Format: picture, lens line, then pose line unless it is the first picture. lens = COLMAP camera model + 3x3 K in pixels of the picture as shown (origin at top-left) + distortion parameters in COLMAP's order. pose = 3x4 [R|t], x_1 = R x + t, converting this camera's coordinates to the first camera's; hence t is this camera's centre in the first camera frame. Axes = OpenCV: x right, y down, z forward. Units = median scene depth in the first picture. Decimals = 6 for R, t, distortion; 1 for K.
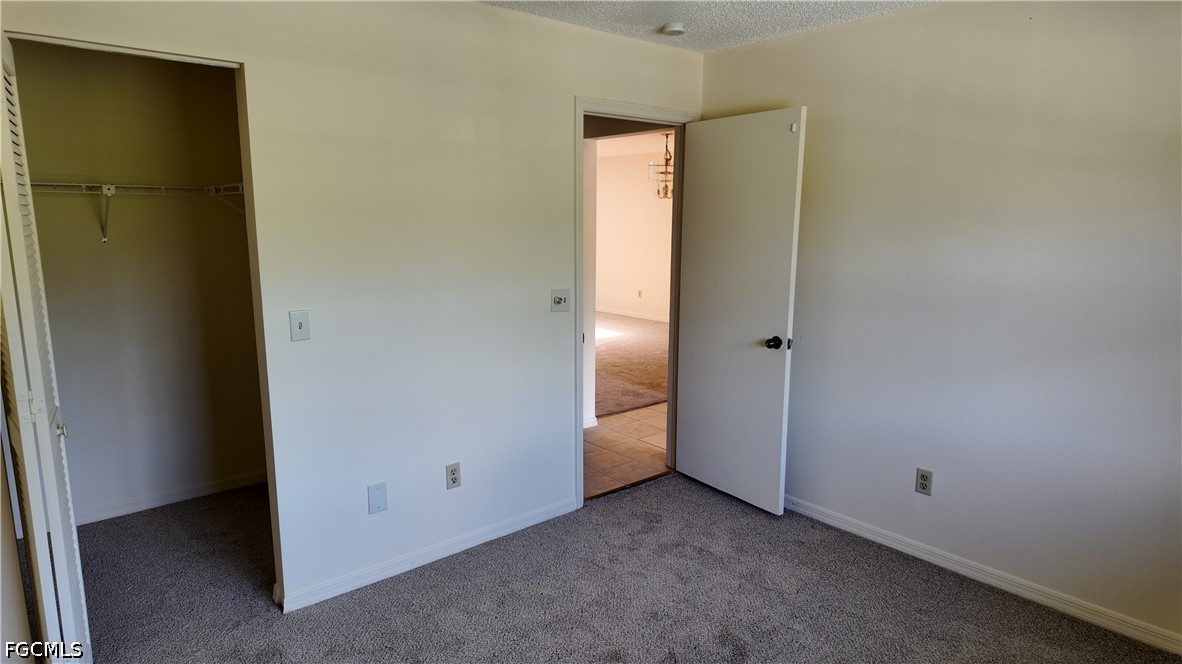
lens RADIAL K [[692.5, 0, 591.0], [0, 692.5, 332.0], [0, 0, 1]] dist [0.102204, -0.111579]
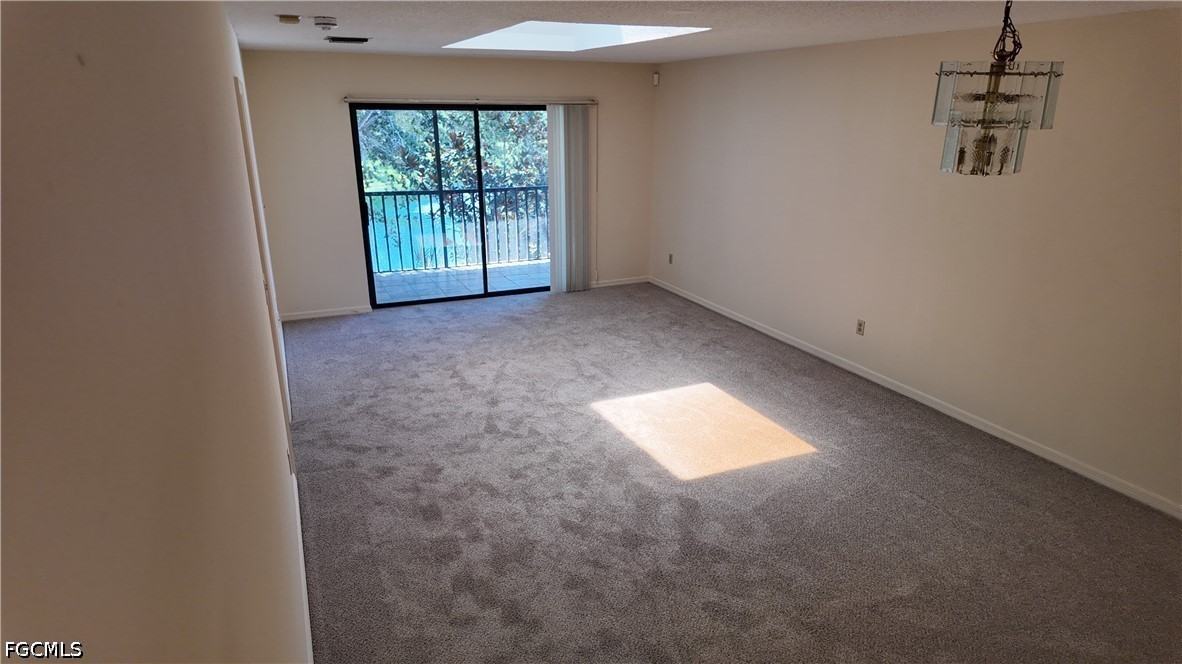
lens RADIAL K [[692.5, 0, 591.0], [0, 692.5, 332.0], [0, 0, 1]] dist [0.102204, -0.111579]
pose [[0.960151, 0.086683, -0.265700, 0.023425], [-0.049041, 0.988190, 0.145172, -0.157777], [0.275146, -0.126357, 0.953063, 0.612172]]
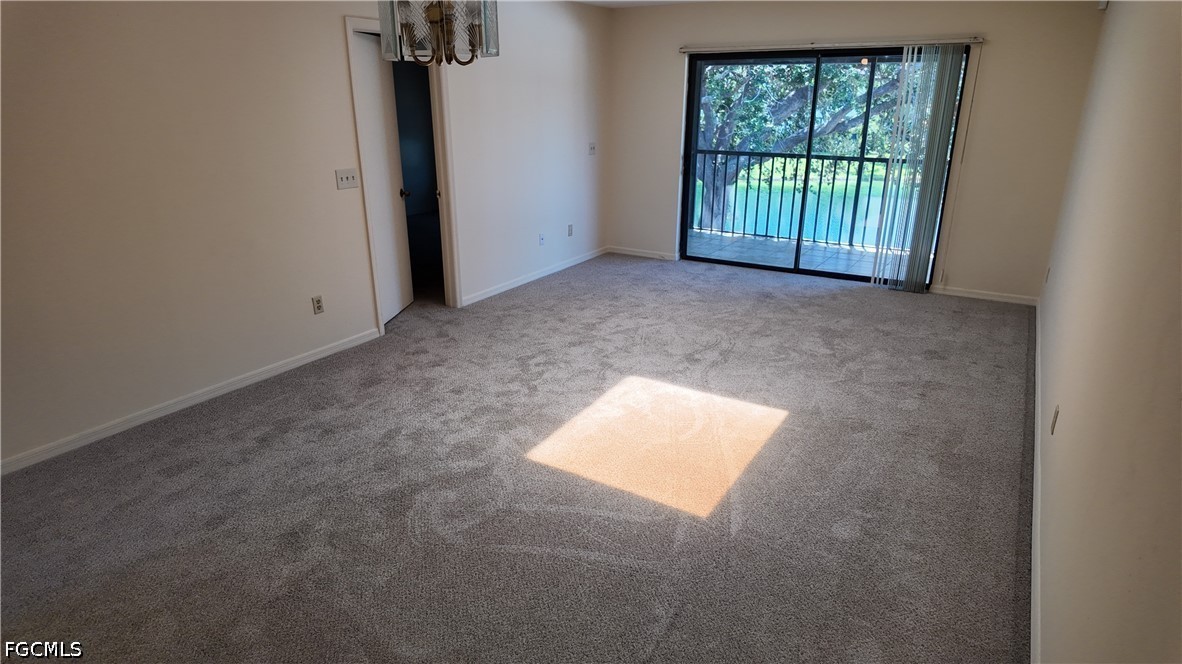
lens RADIAL K [[692.5, 0, 591.0], [0, 692.5, 332.0], [0, 0, 1]] dist [0.102204, -0.111579]
pose [[0.309908, 0.310372, -0.898680, 0.335875], [-0.163310, 0.948546, 0.271277, -0.181545], [0.936636, 0.062692, 0.344649, 0.969312]]
